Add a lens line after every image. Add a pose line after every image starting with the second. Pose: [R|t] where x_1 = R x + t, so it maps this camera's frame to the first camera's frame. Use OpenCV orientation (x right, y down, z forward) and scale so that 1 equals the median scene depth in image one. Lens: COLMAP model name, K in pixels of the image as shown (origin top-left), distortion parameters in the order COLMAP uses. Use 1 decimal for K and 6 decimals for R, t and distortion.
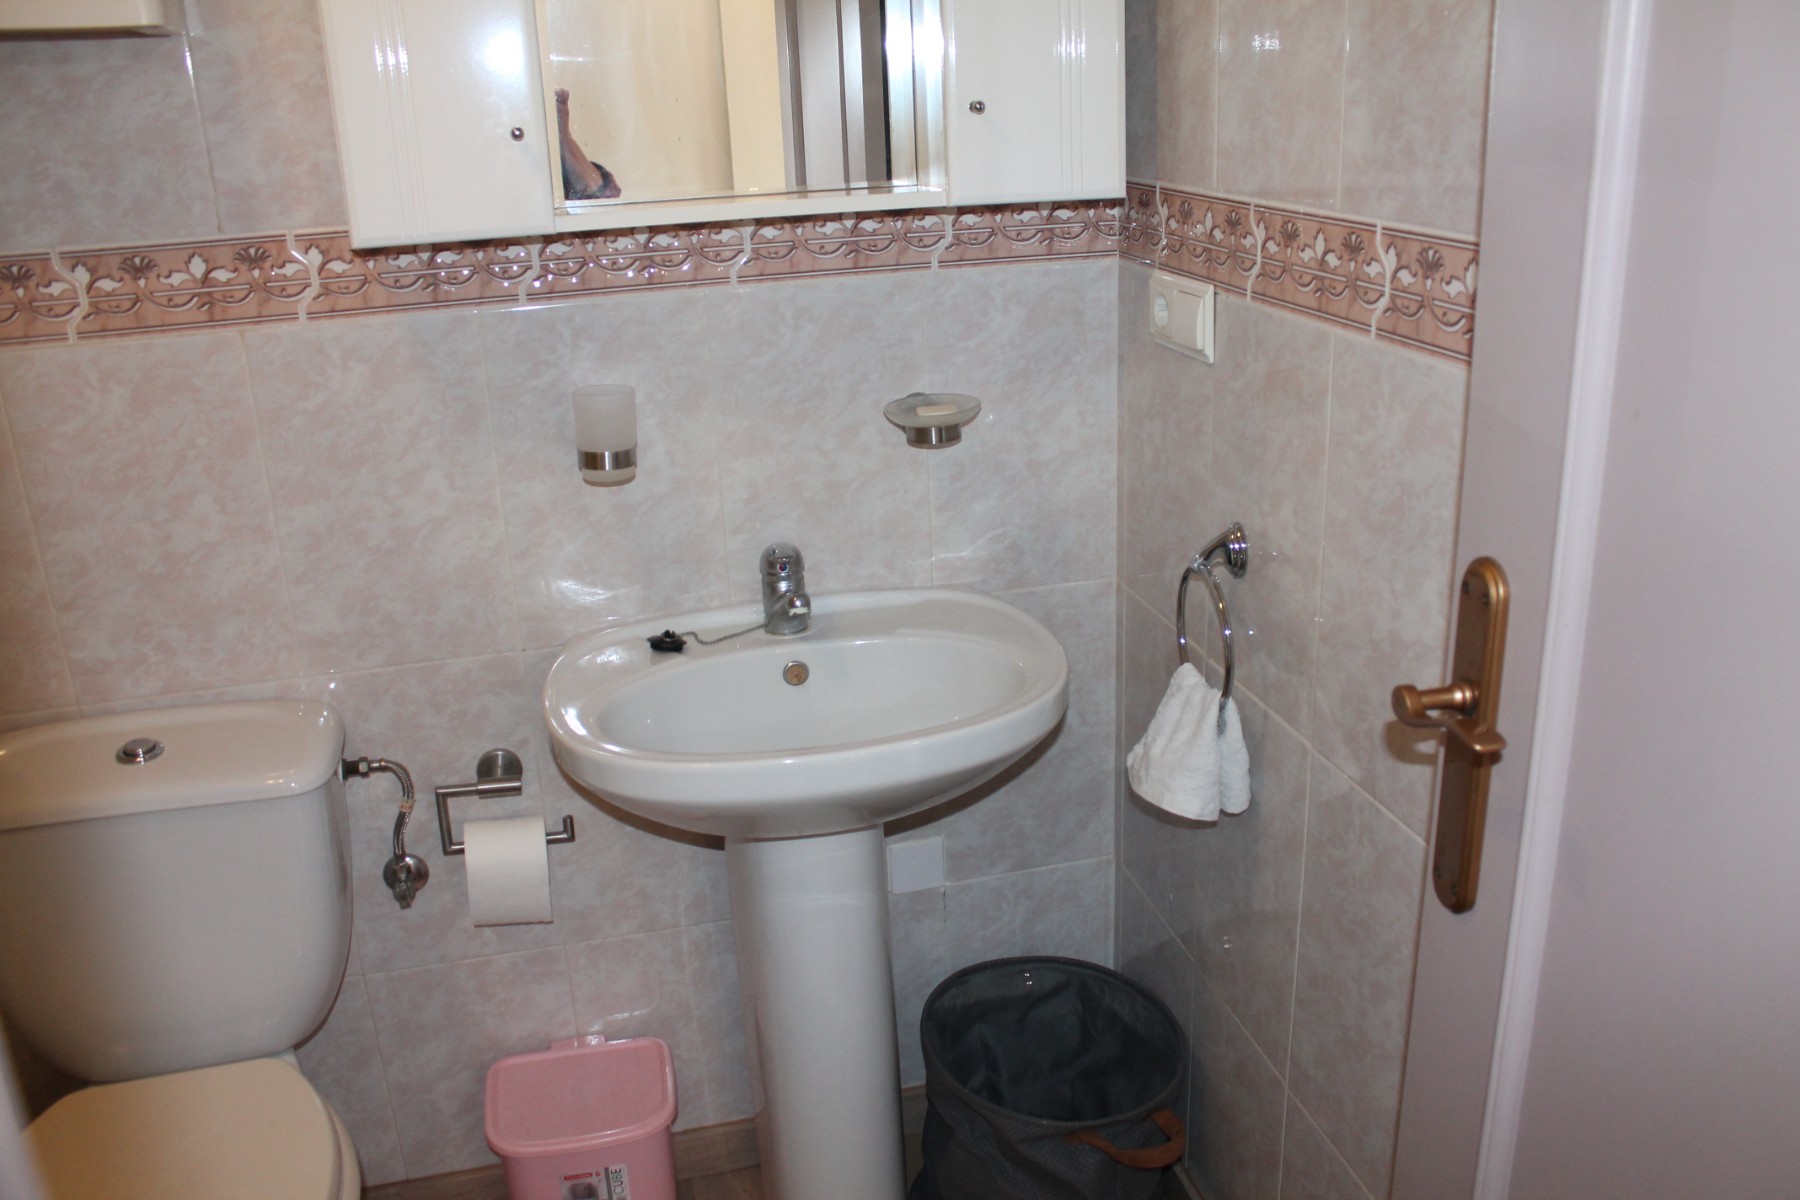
lens RADIAL K [[1541.9, 0, 926.5], [0, 1541.9, 648.7], [0, 0, 1]] dist [-0.155371, 0.147032]
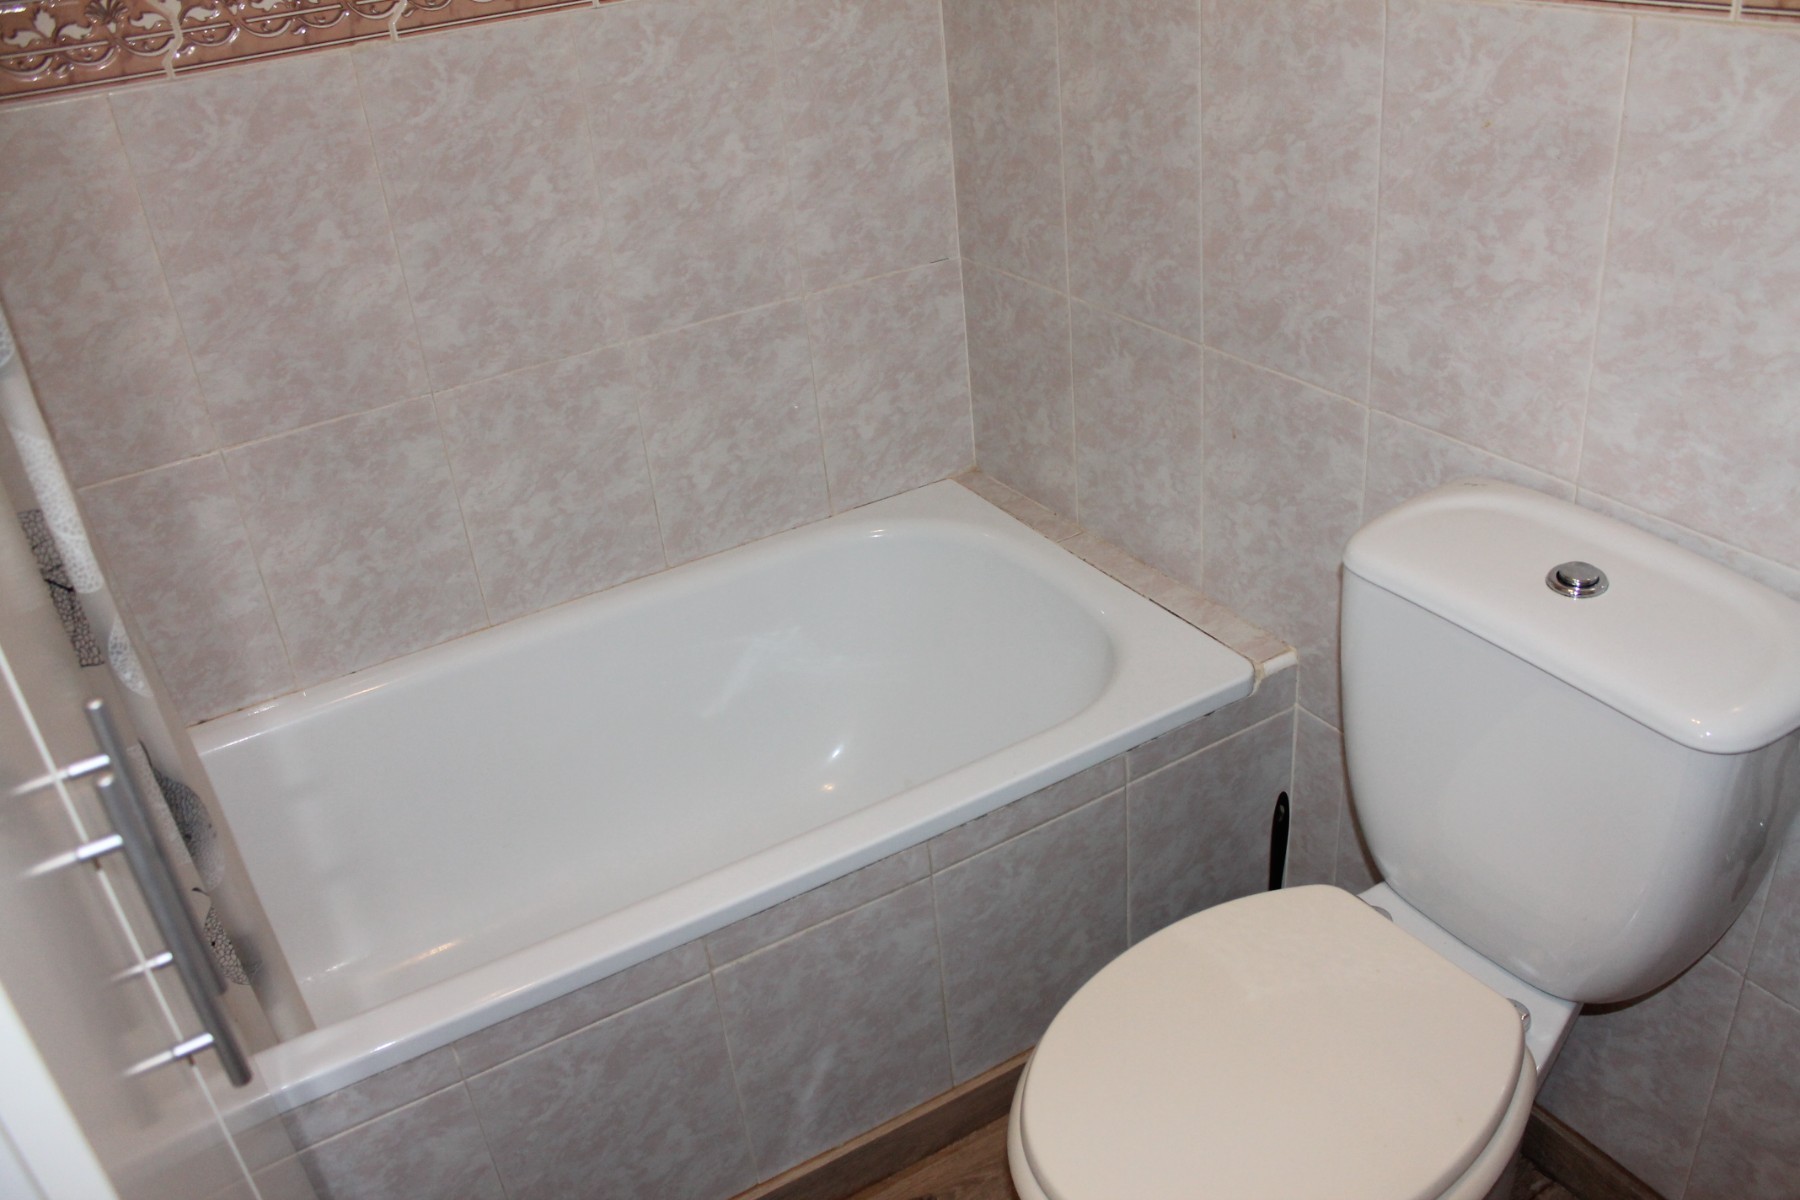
lens RADIAL K [[1504.6, 0, 943.6], [0, 1504.6, 602.5], [0, 0, 1]] dist [-0.157548, 0.139076]
pose [[0.961838, -0.164819, 0.218410, -0.323721], [0.130728, 0.978035, 0.162353, 0.041905], [-0.240371, -0.127605, 0.962257, -0.078272]]
